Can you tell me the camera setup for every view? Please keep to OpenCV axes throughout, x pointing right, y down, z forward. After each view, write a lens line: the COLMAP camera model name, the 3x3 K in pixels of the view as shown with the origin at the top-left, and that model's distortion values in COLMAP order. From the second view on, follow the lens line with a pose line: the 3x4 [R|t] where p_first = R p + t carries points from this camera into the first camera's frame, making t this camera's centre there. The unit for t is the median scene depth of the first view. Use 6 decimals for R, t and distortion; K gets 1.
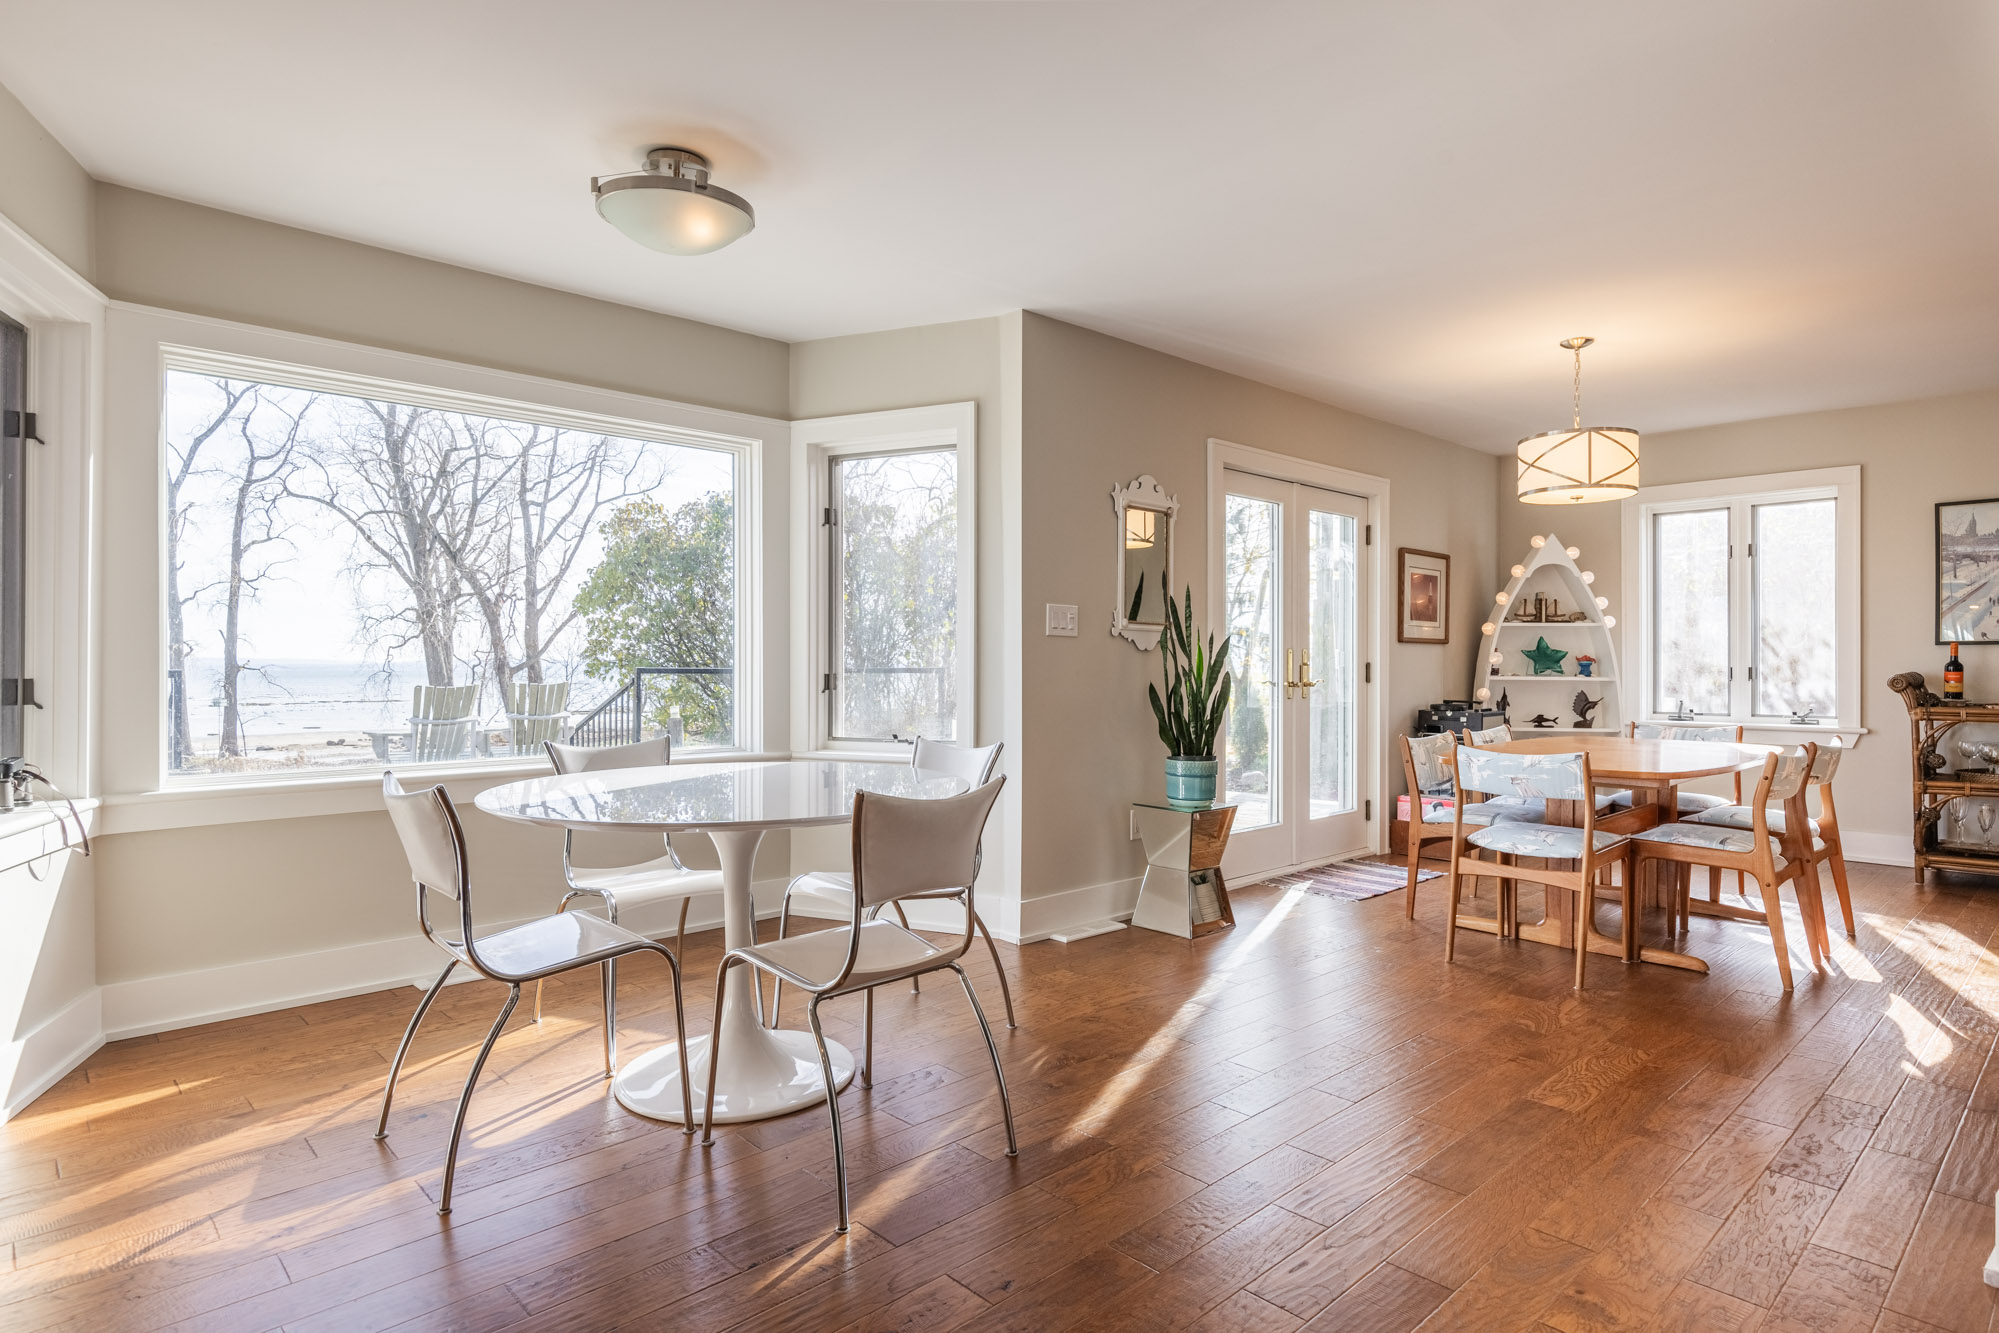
lens RADIAL K [[1089.5, 0, 993.6], [0, 1089.5, 659.8], [0, 0, 1]] dist [-0.001390, -0.000033]
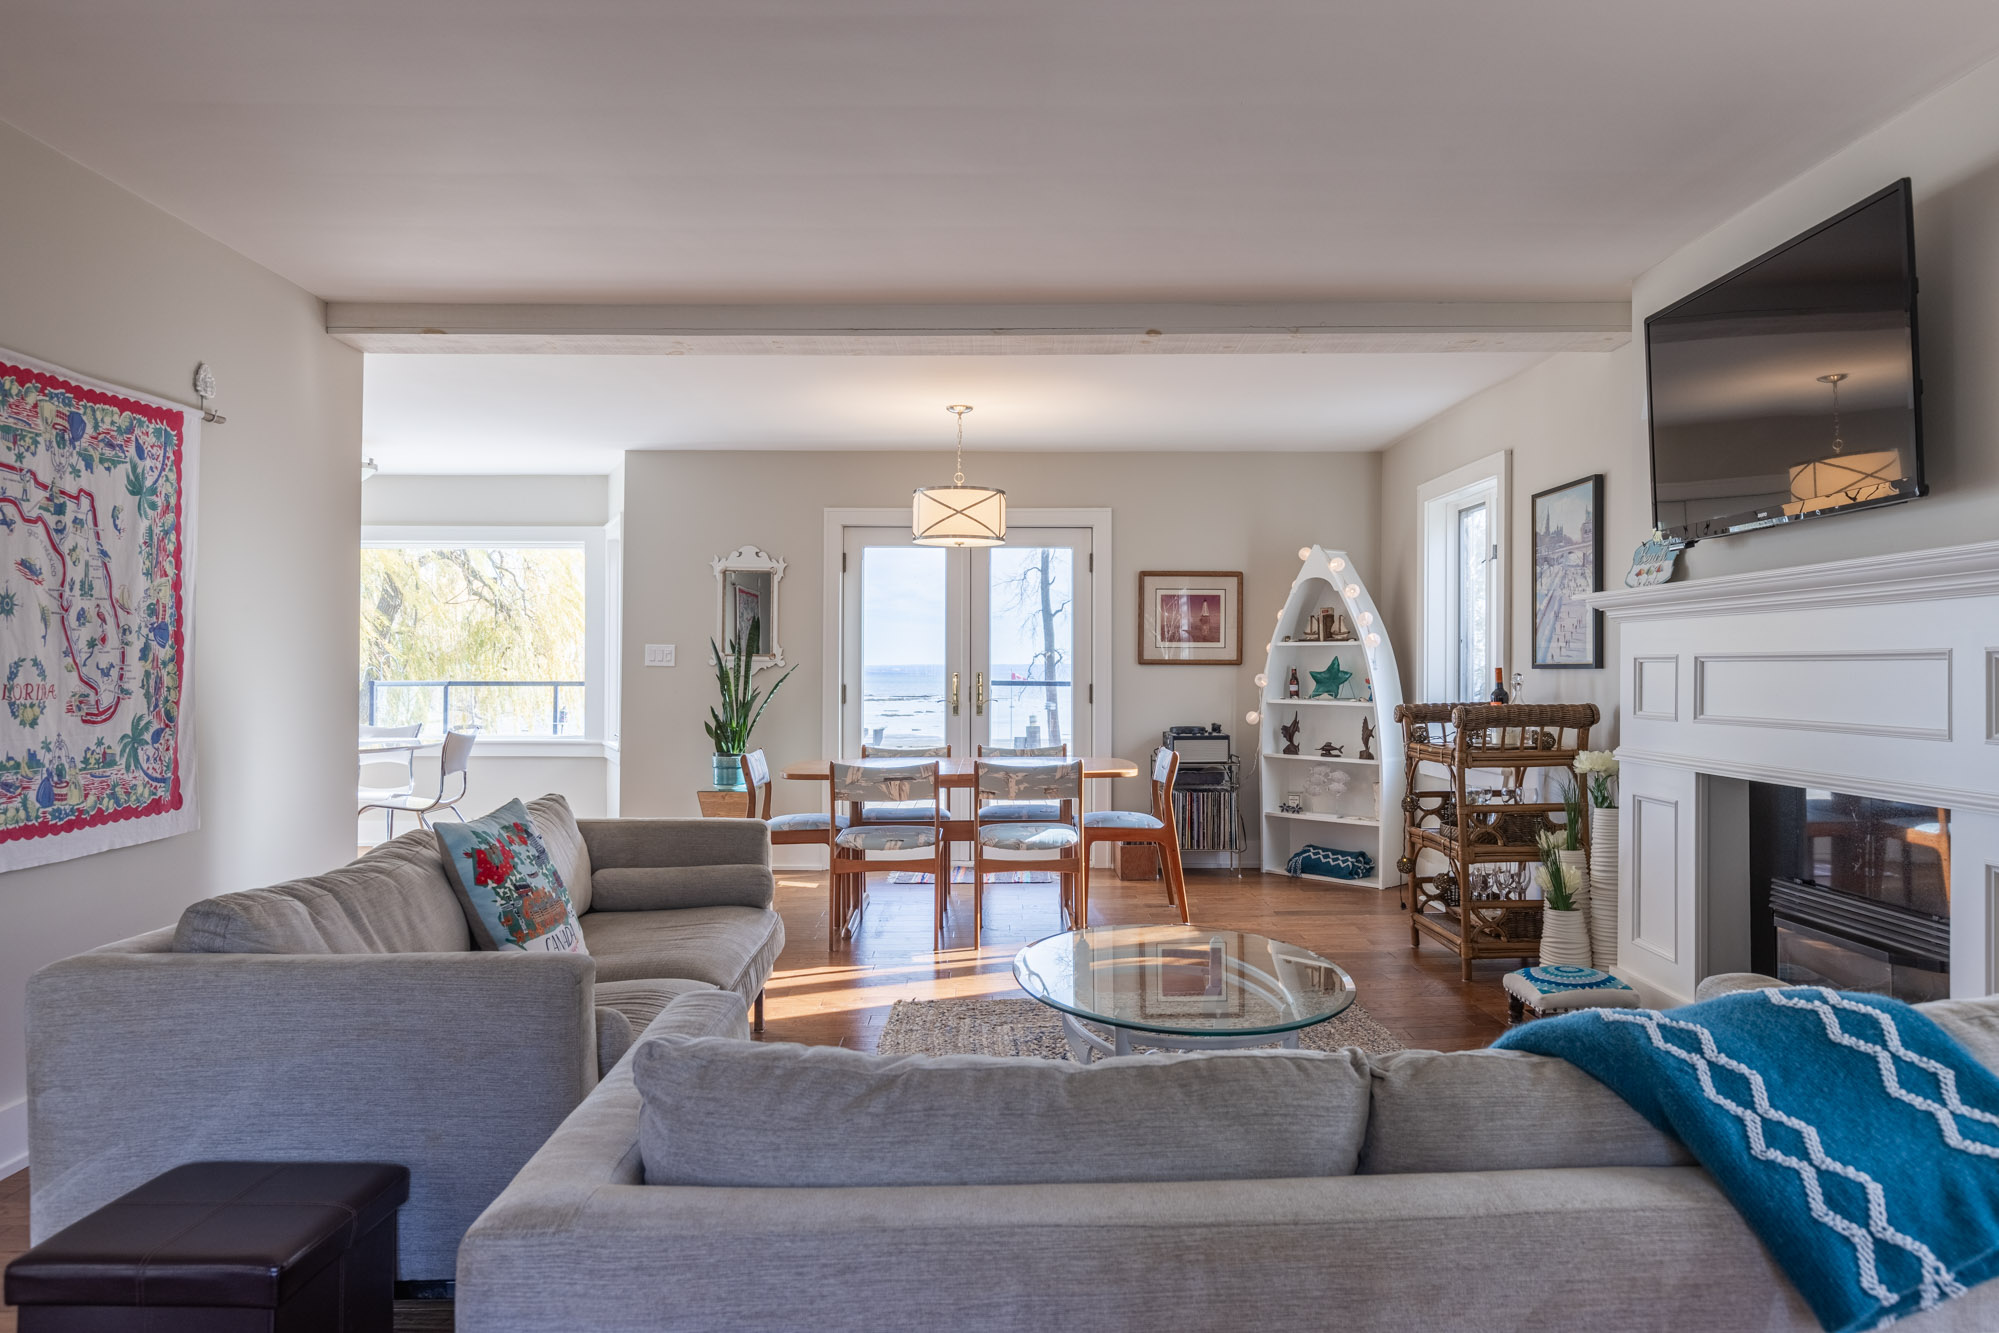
lens RADIAL K [[1303.8, 0, 1007.6], [0, 1303.8, 658.4], [0, 0, 1]] dist [-0.005484, 0.000759]
pose [[0.742827, -0.005053, -0.669464, 1.239890], [0.002045, 0.999984, -0.005278, -0.017300], [0.669480, 0.002552, 0.742826, 0.013756]]
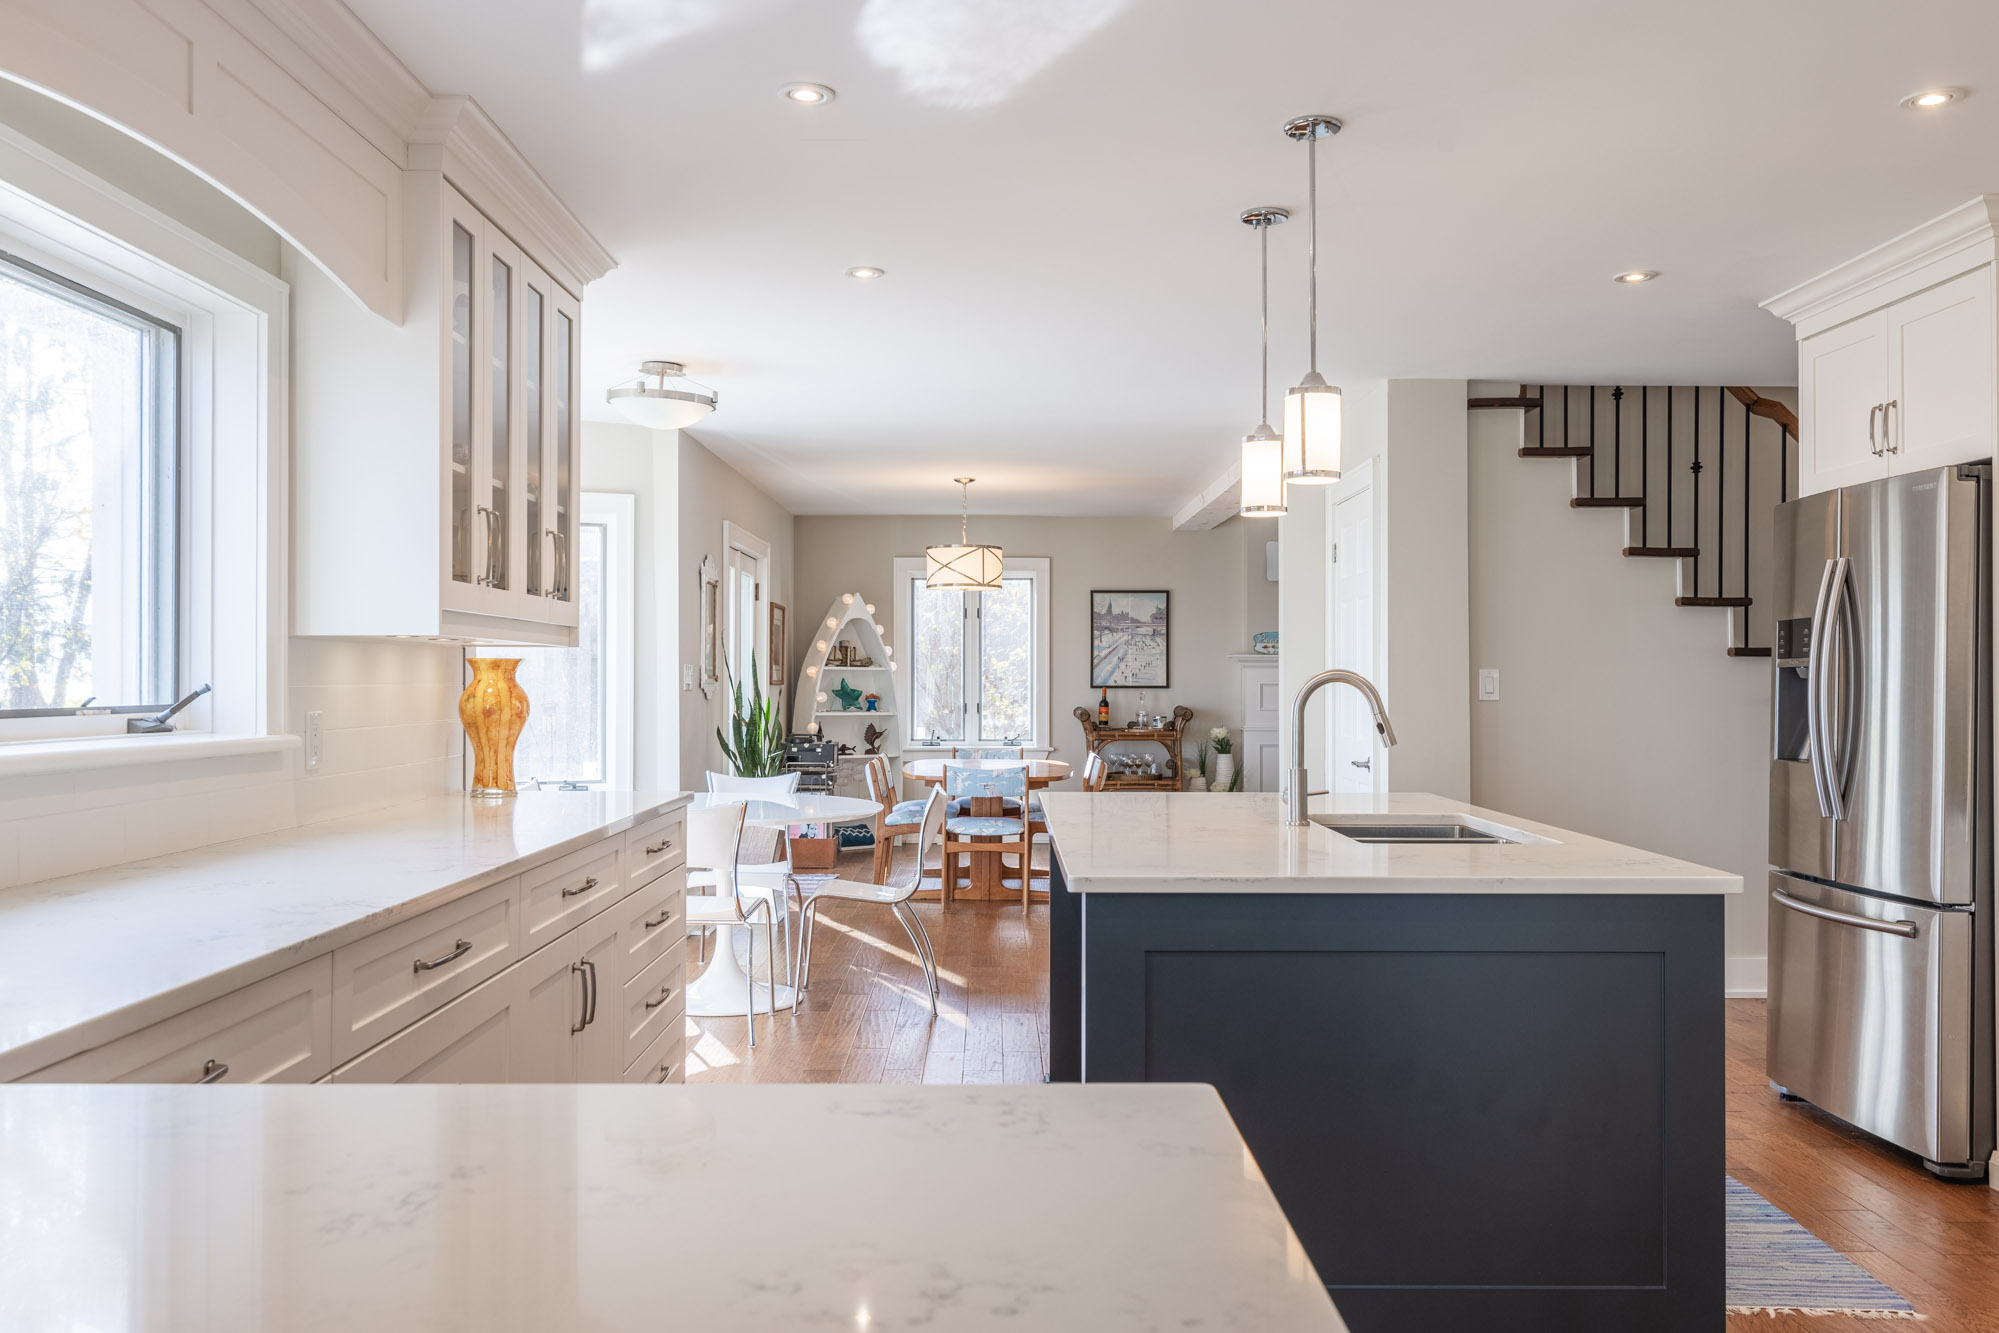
lens RADIAL K [[1646.1, 0, 997.9], [0, 1646.1, 671.7], [0, 0, 1]] dist [0.016063, 0.003865]
pose [[0.674534, 0.006373, 0.738216, -0.839977], [-0.005743, 0.999978, -0.003386, -0.027807], [-0.738221, -0.001956, 0.674556, -0.387239]]
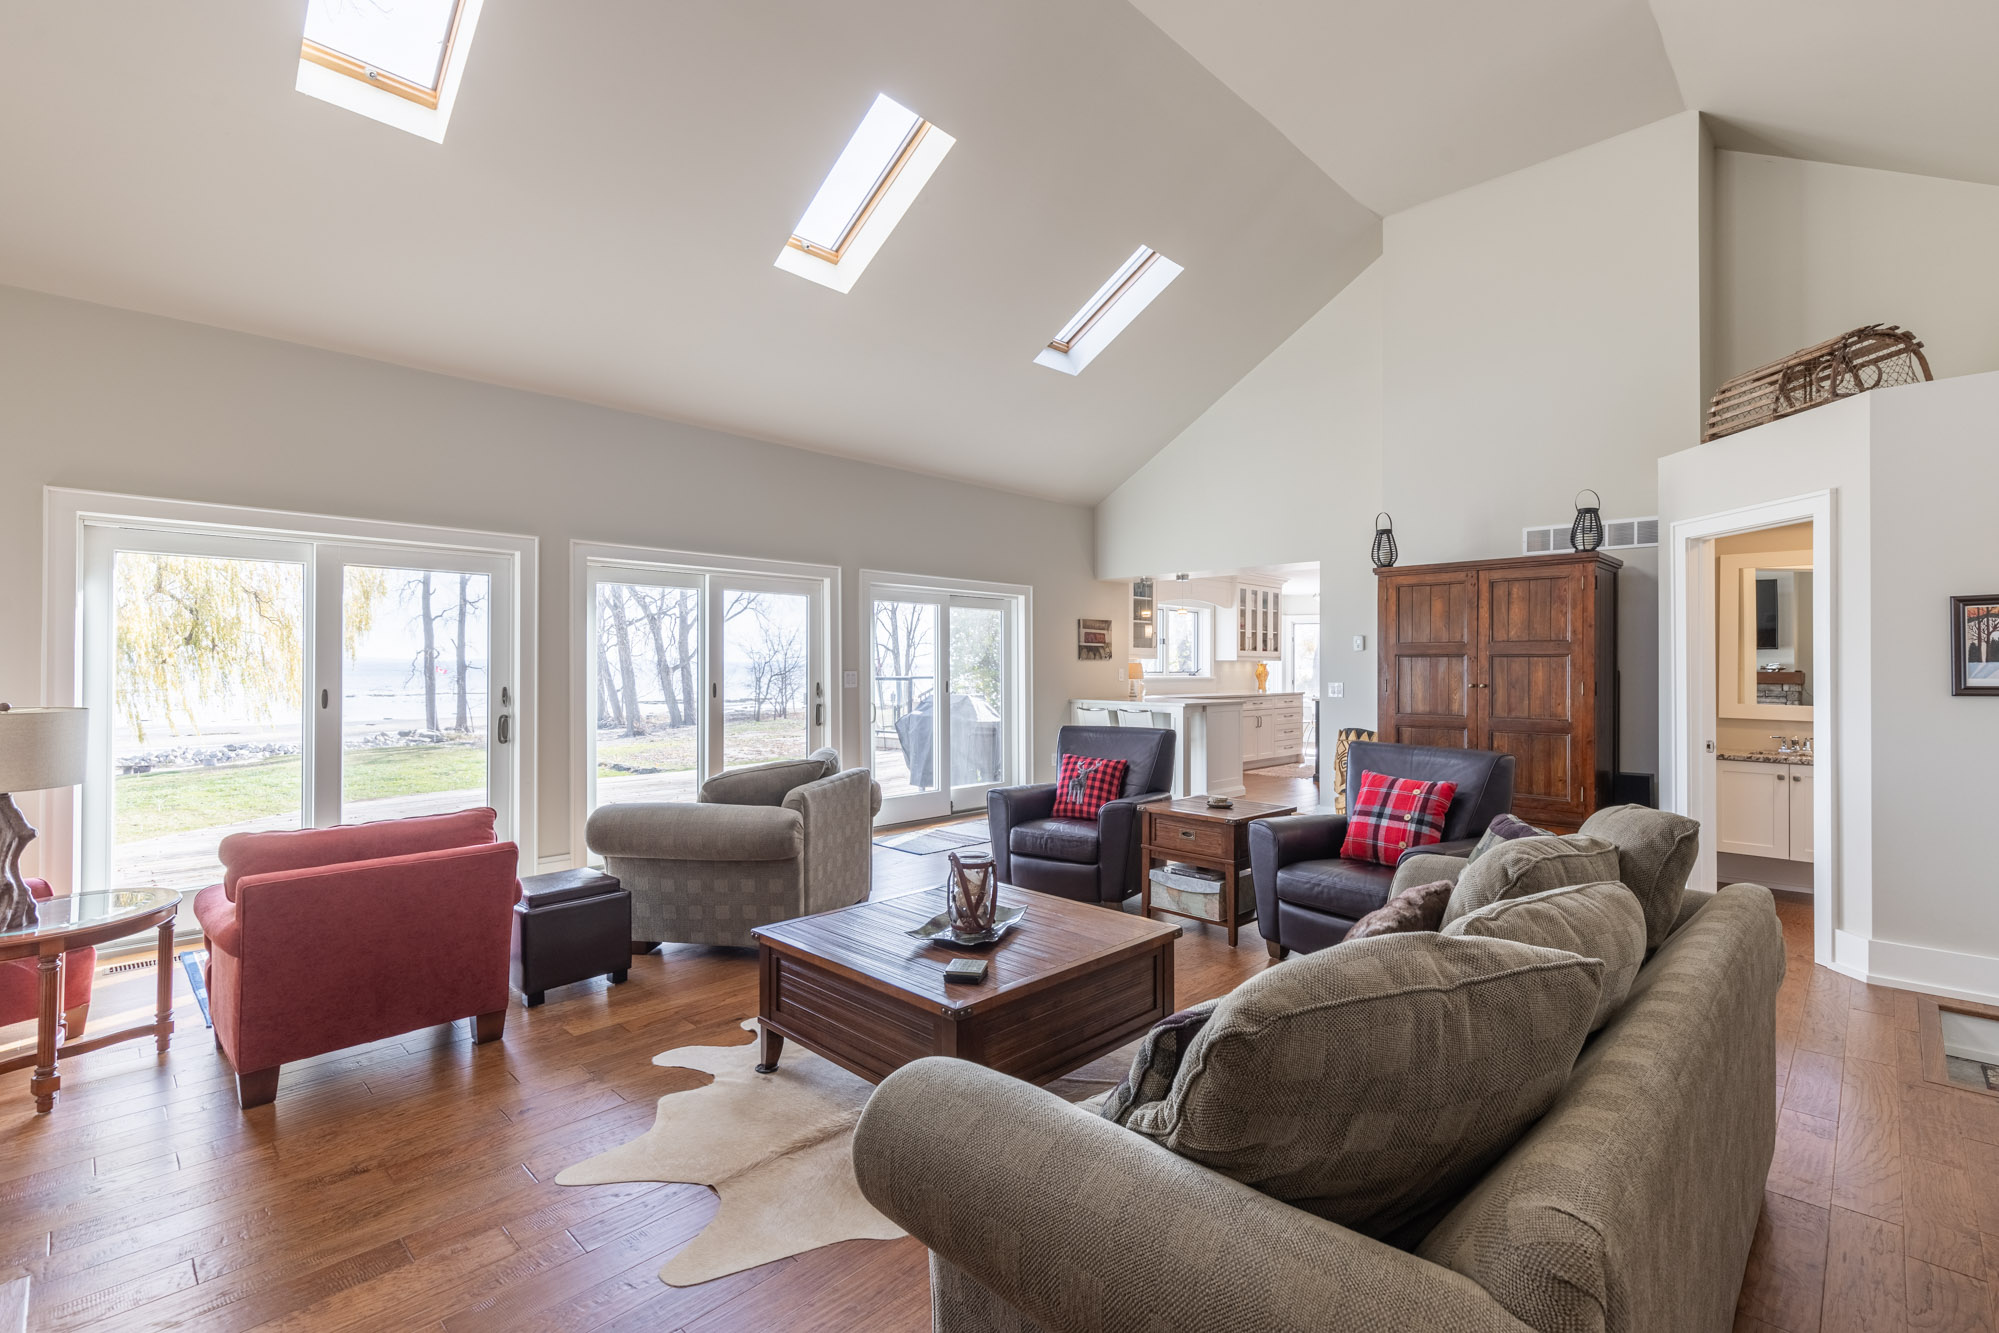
lens RADIAL K [[898.1, 0, 983.9], [0, 898.1, 661.1], [0, 0, 1]] dist [0.004375, 0.001003]
pose [[0.999371, 0.006151, 0.034927, -1.146420], [-0.006118, 0.999981, -0.001064, -0.035122], [-0.034932, 0.000850, 0.999389, -1.747335]]
